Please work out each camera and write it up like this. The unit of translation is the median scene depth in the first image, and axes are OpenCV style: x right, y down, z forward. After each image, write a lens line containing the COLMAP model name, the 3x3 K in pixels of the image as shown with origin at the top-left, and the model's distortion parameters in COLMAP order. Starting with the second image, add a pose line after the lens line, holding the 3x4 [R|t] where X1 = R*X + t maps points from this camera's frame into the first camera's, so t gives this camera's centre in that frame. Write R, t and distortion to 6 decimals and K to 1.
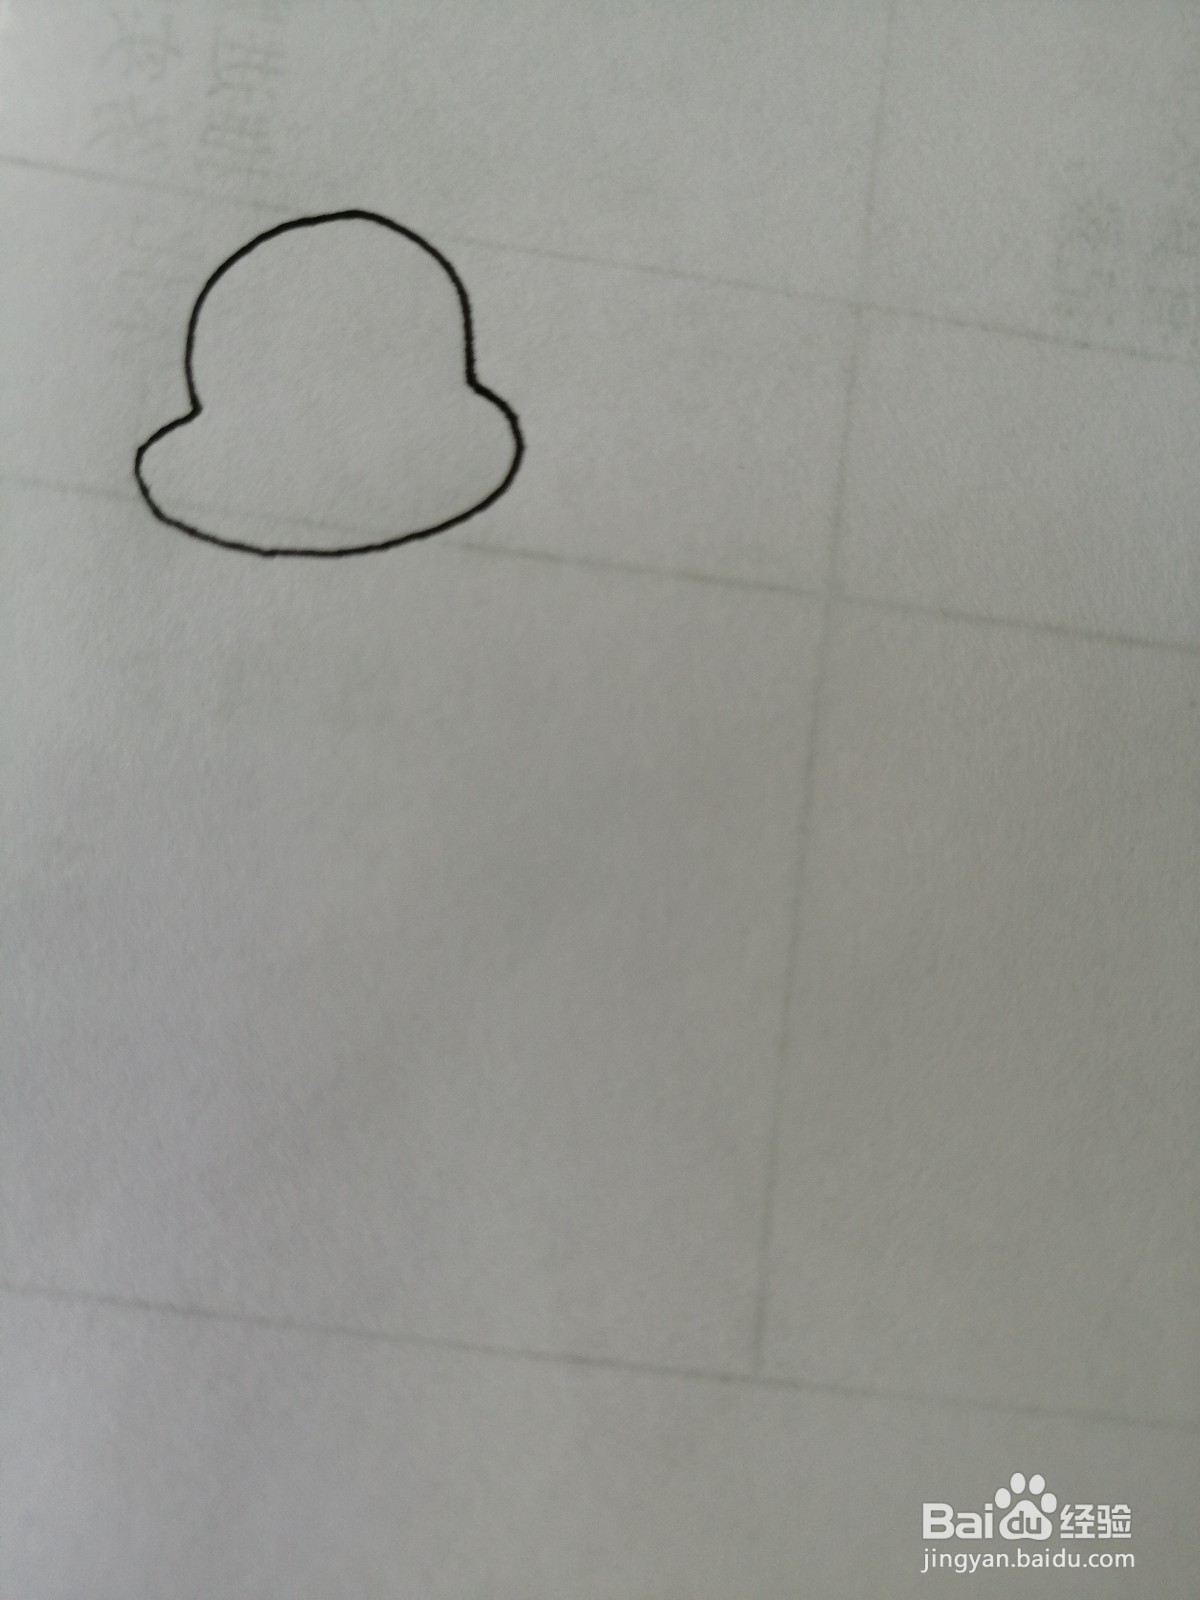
lens RADIAL K [[1354.9, 0, 553.2], [0, 1354.9, 804.2], [0, 0, 1]] dist [-0.085013, 0.075648]
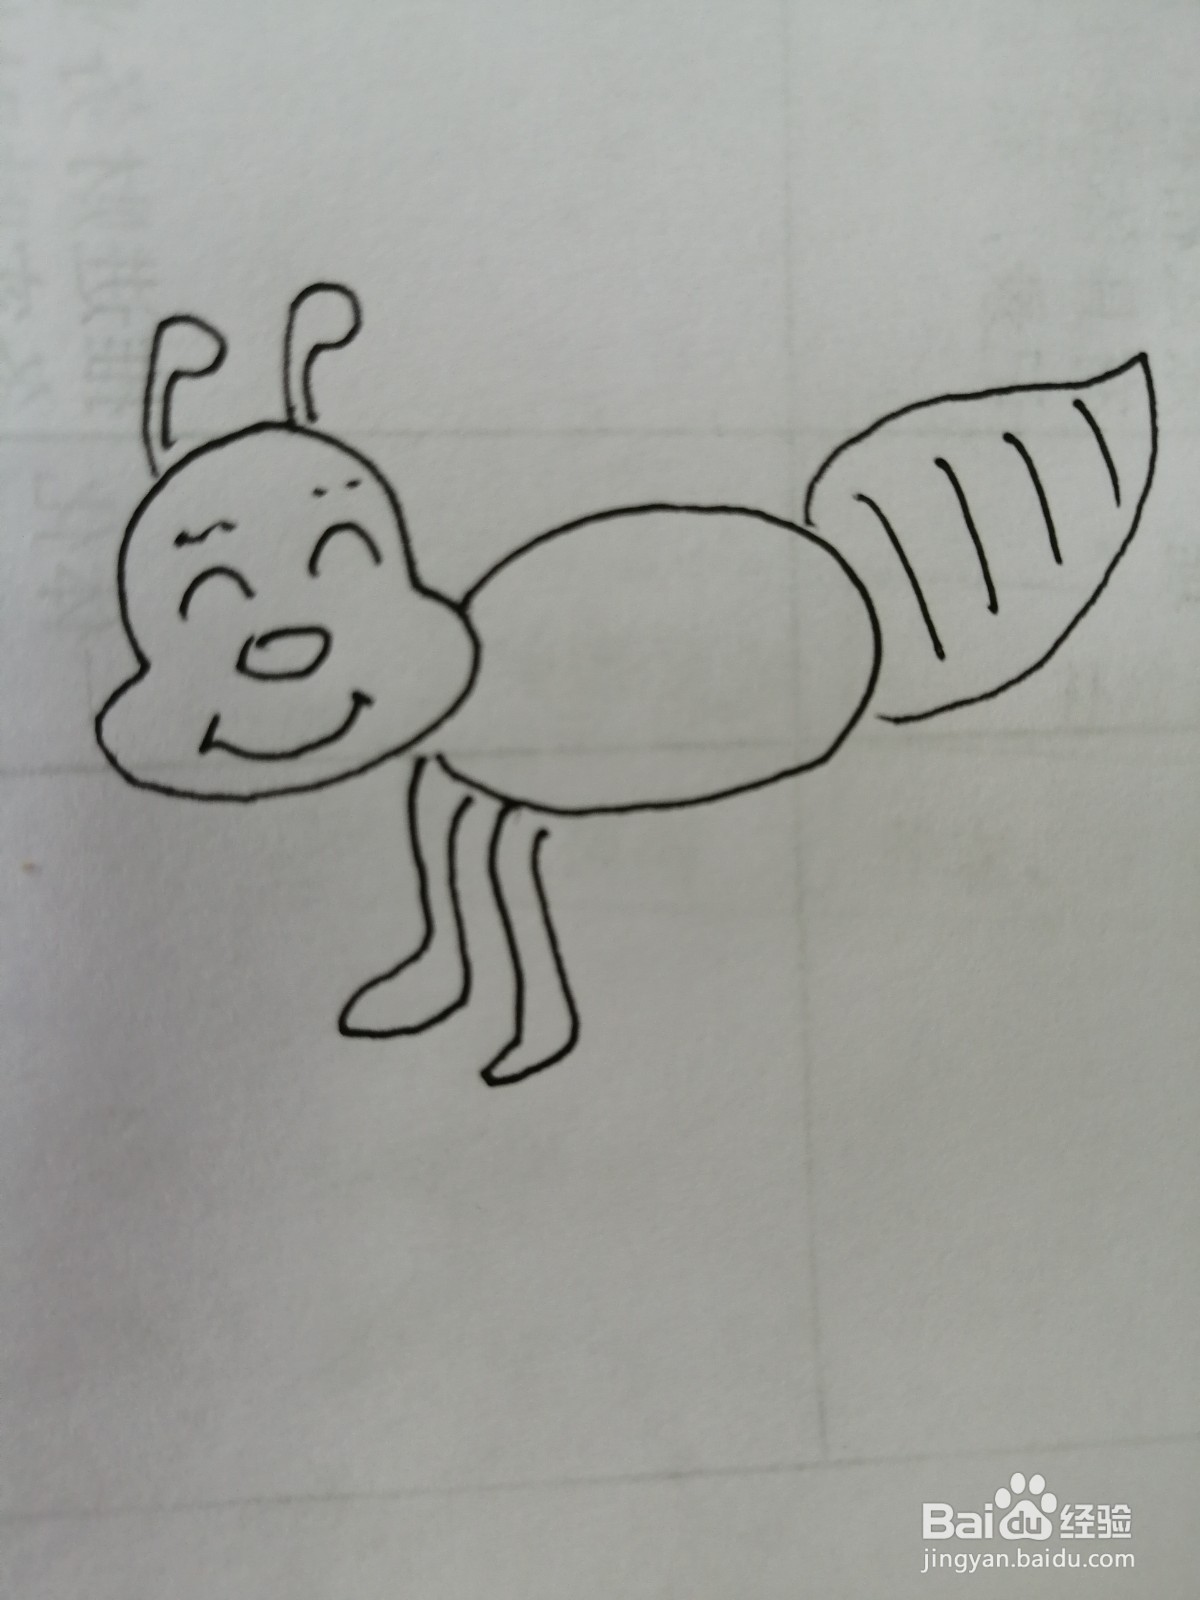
lens RADIAL K [[1354.9, 0, 553.2], [0, 1354.9, 804.2], [0, 0, 1]] dist [-0.085013, 0.075648]
pose [[0.985215, -0.166169, 0.041715, -0.030741], [0.154637, 0.967307, 0.201009, -0.347497], [-0.073753, -0.191587, 0.978701, -0.000555]]
